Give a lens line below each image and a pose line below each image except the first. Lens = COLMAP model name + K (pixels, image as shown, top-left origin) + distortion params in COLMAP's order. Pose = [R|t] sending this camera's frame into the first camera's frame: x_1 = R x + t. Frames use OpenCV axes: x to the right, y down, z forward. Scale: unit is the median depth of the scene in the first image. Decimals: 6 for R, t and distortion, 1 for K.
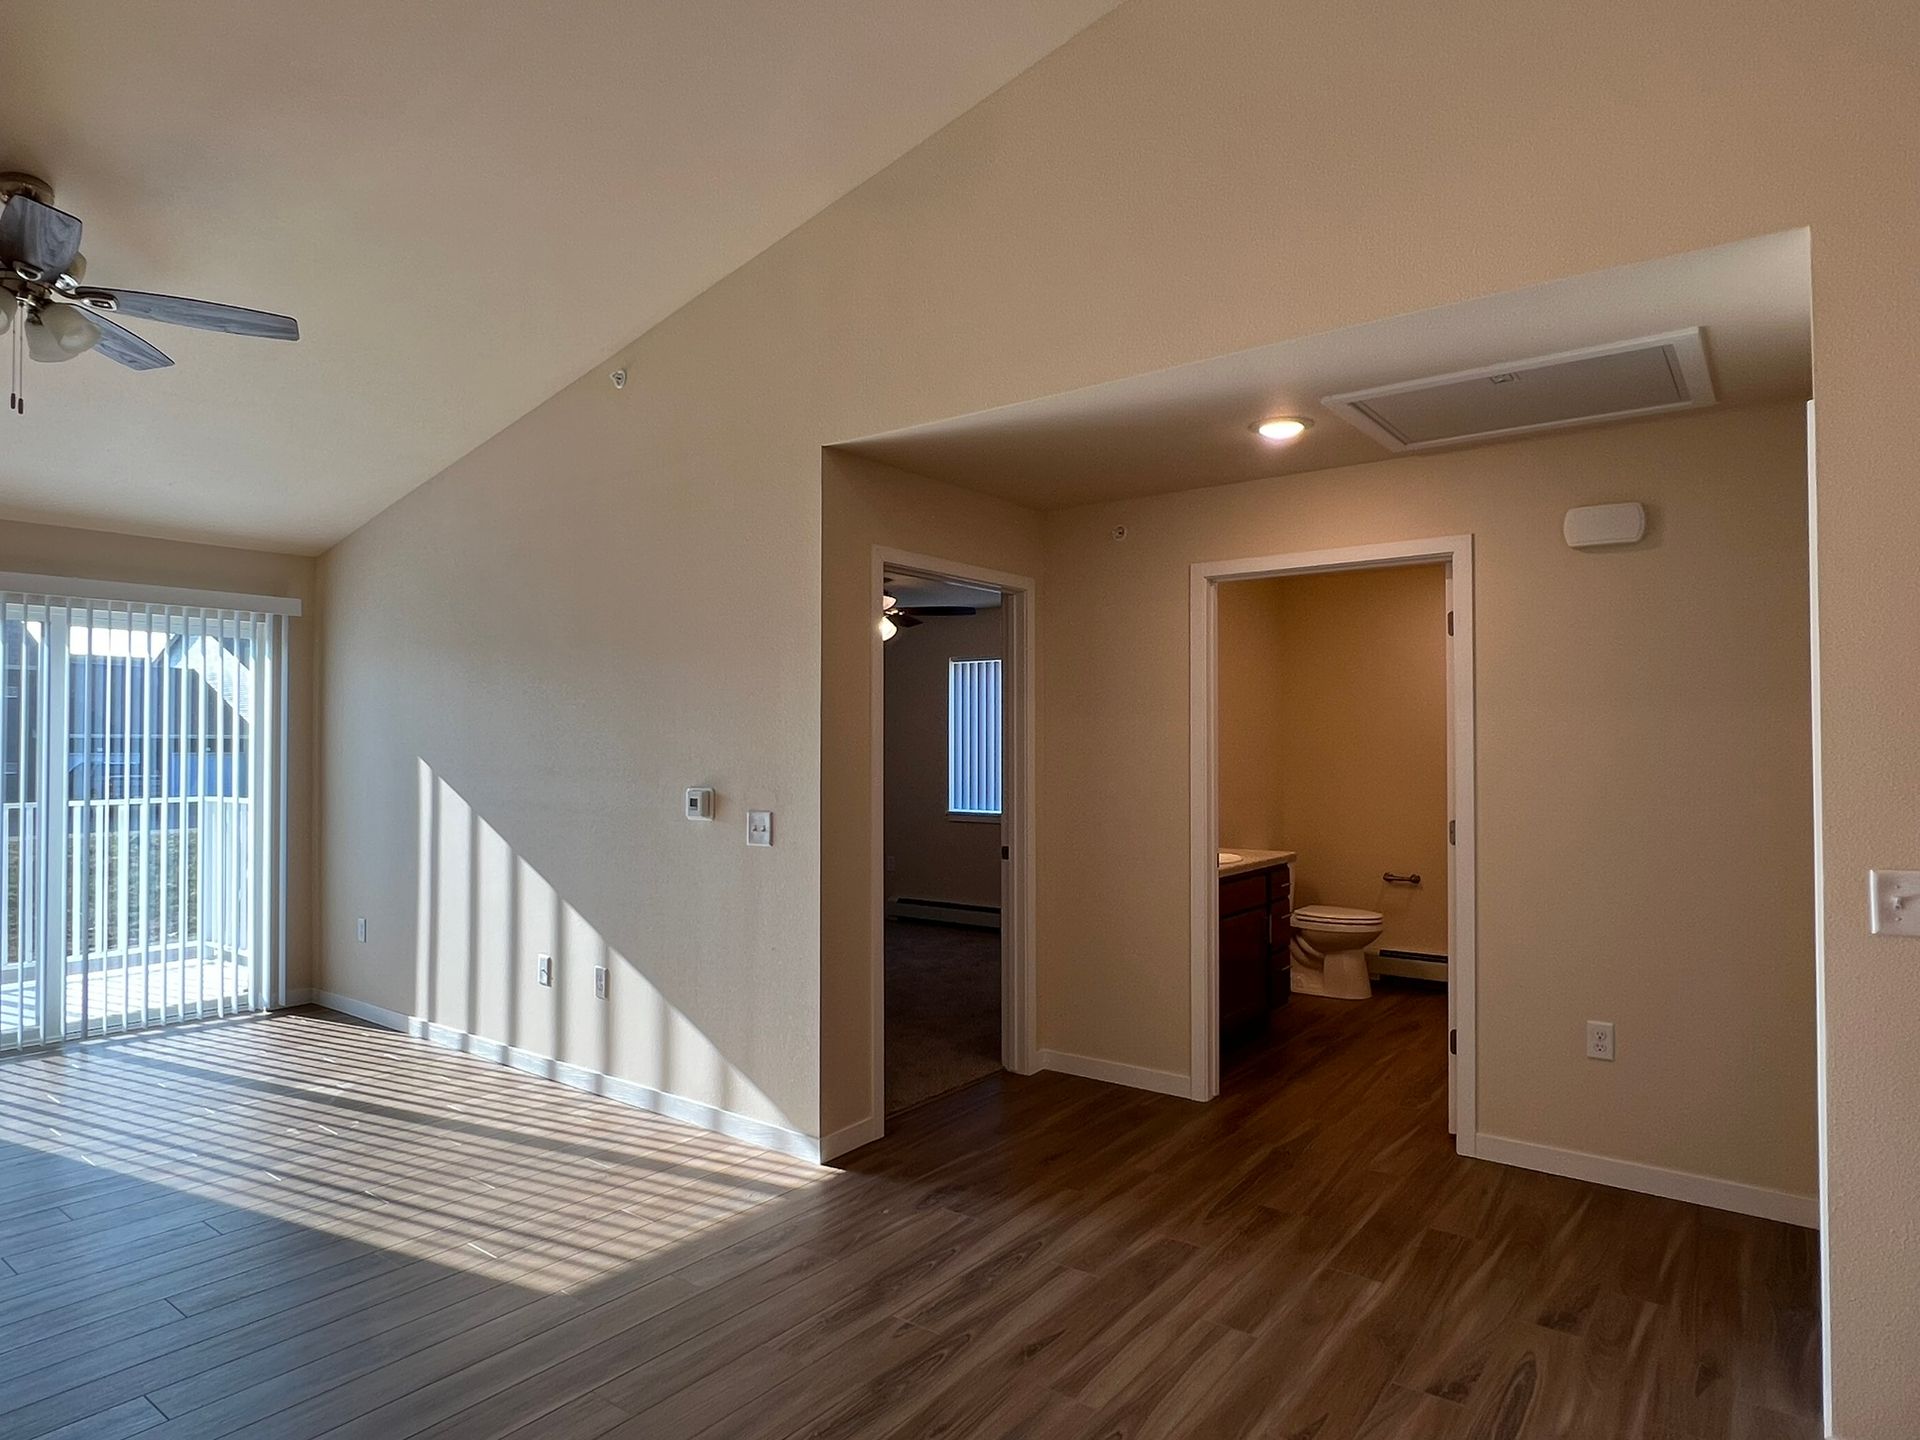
lens RADIAL K [[1115.8, 0, 964.0], [0, 1115.8, 735.4], [0, 0, 1]] dist [0.005241, -0.008819]
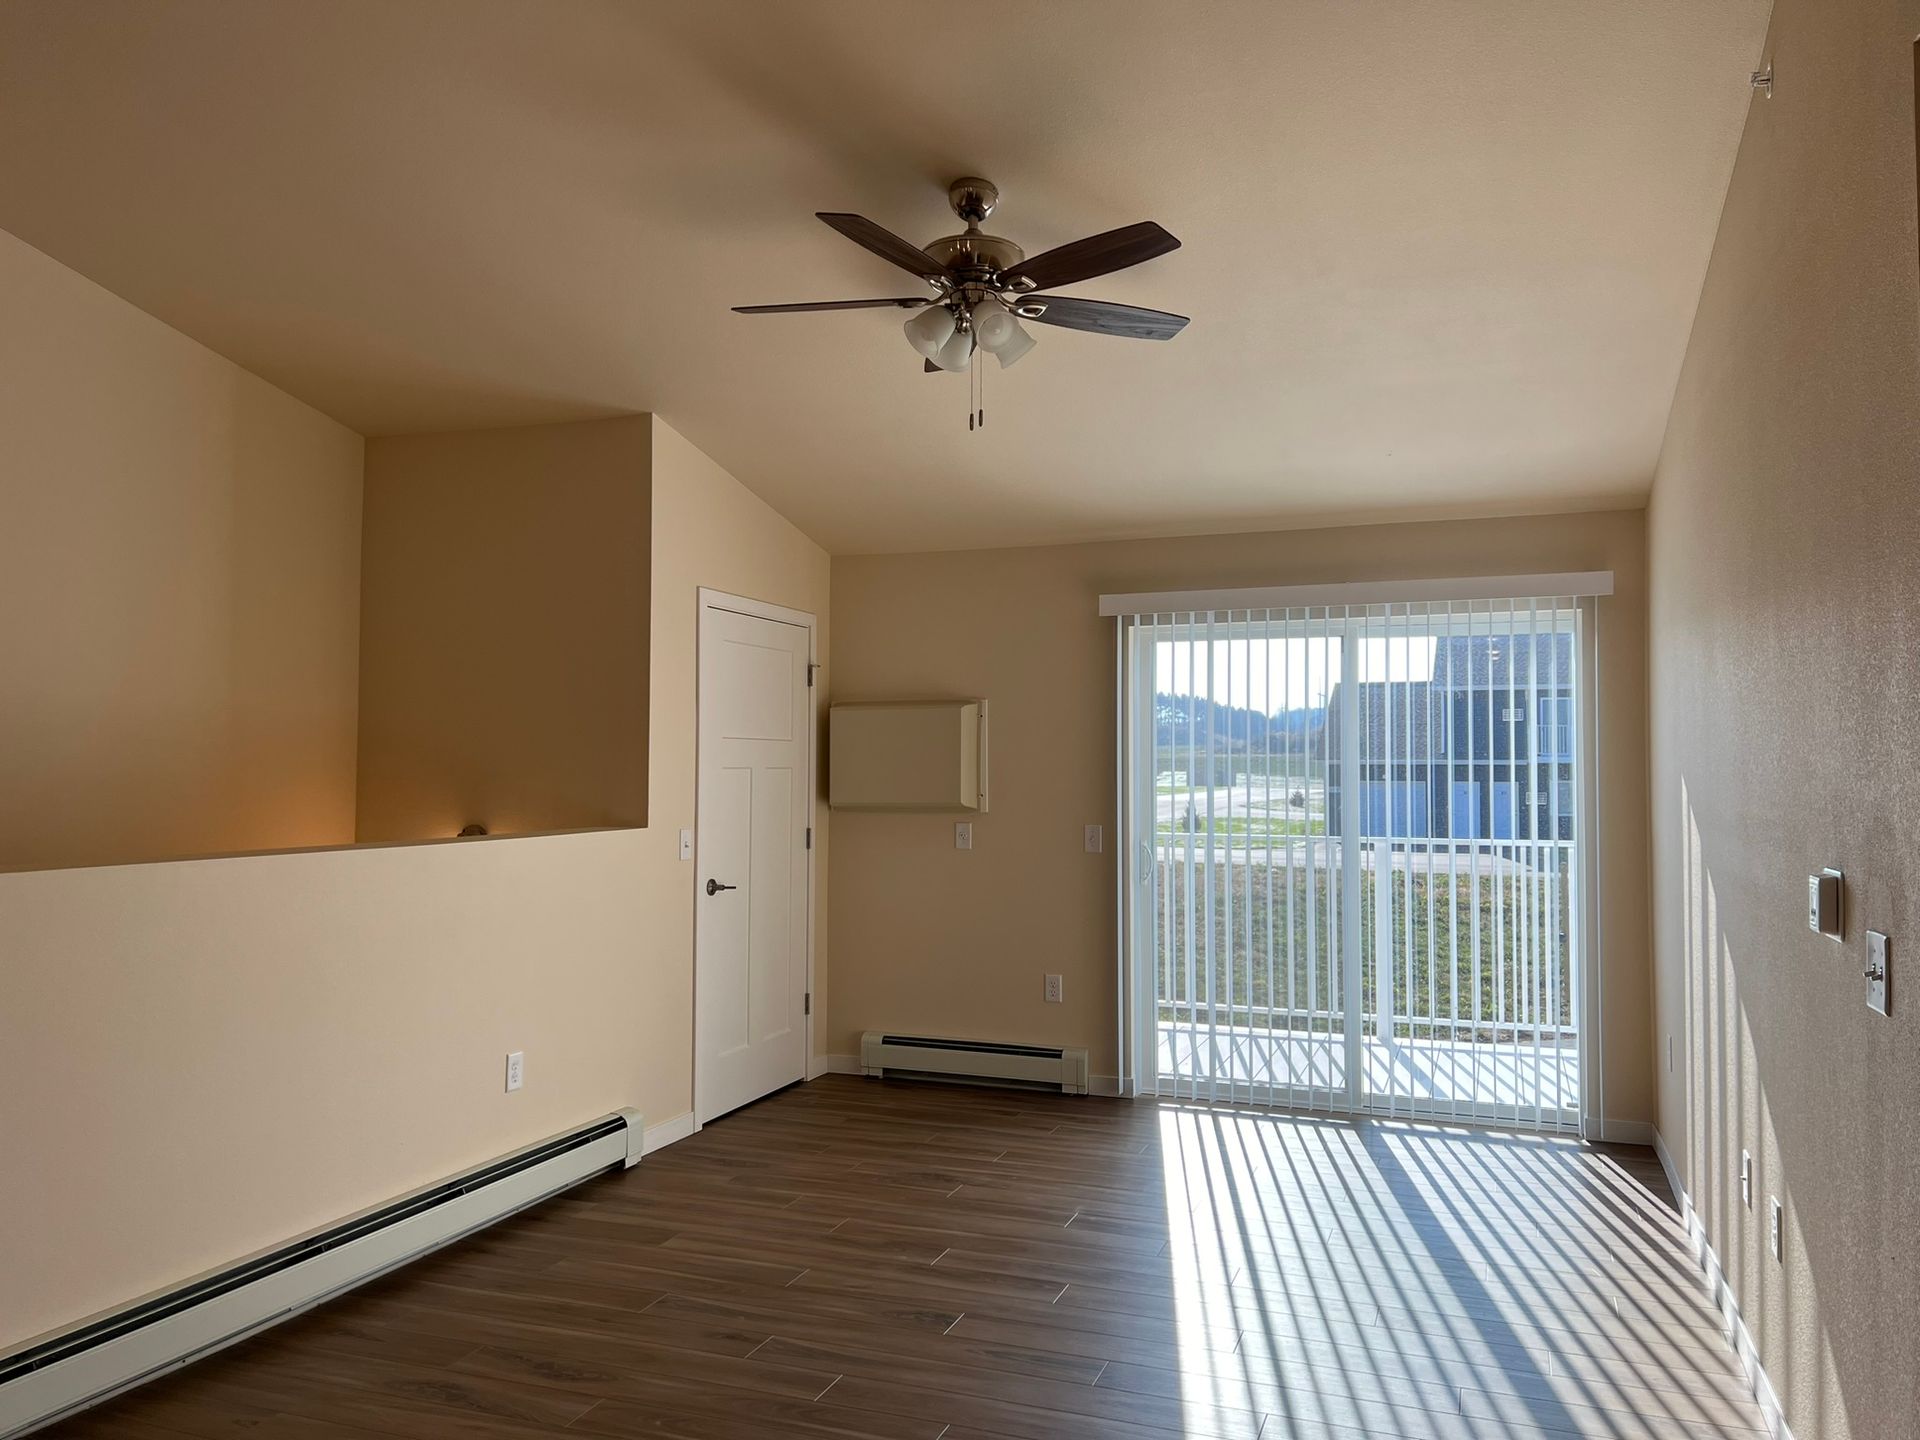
lens RADIAL K [[1429.6, 0, 969.6], [0, 1429.6, 712.8], [0, 0, 1]] dist [0.088481, -0.058467]
pose [[0.297070, -0.038233, -0.954090, 0.233115], [0.006547, 0.999256, -0.038005, 0.002782], [0.954833, 0.005044, 0.297100, 0.453589]]
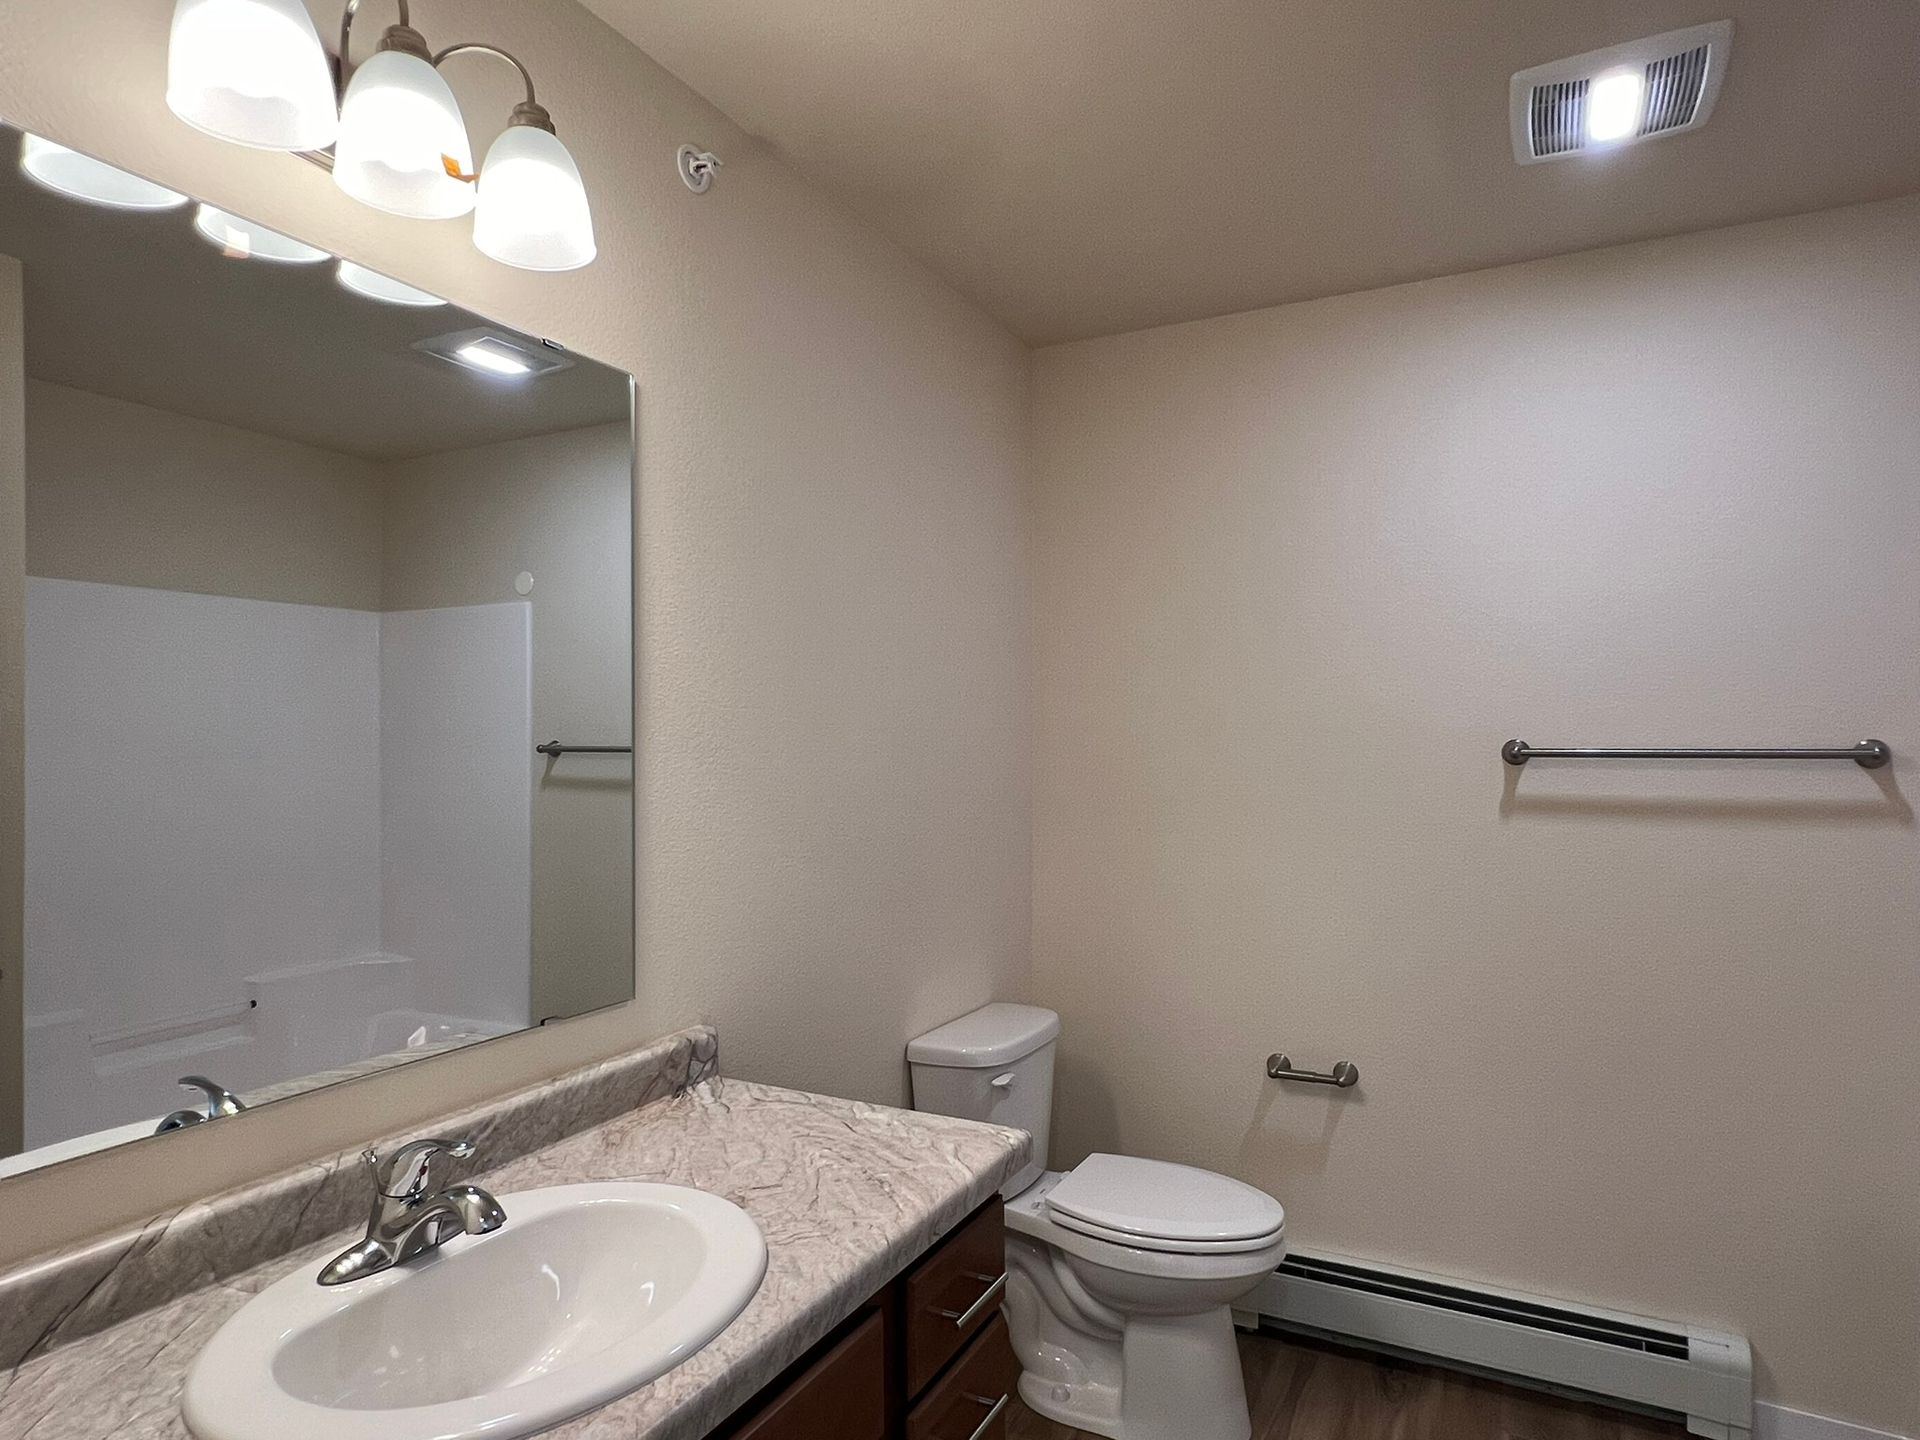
lens RADIAL K [[1115.8, 0, 958.9], [0, 1115.8, 723.3], [0, 0, 1]] dist [0.005241, -0.008819]
pose [[0.985985, -0.002905, 0.166807, 0.303084], [0.003268, 0.999993, -0.001900, 0.007688], [-0.166800, 0.002418, 0.985988, 0.940167]]
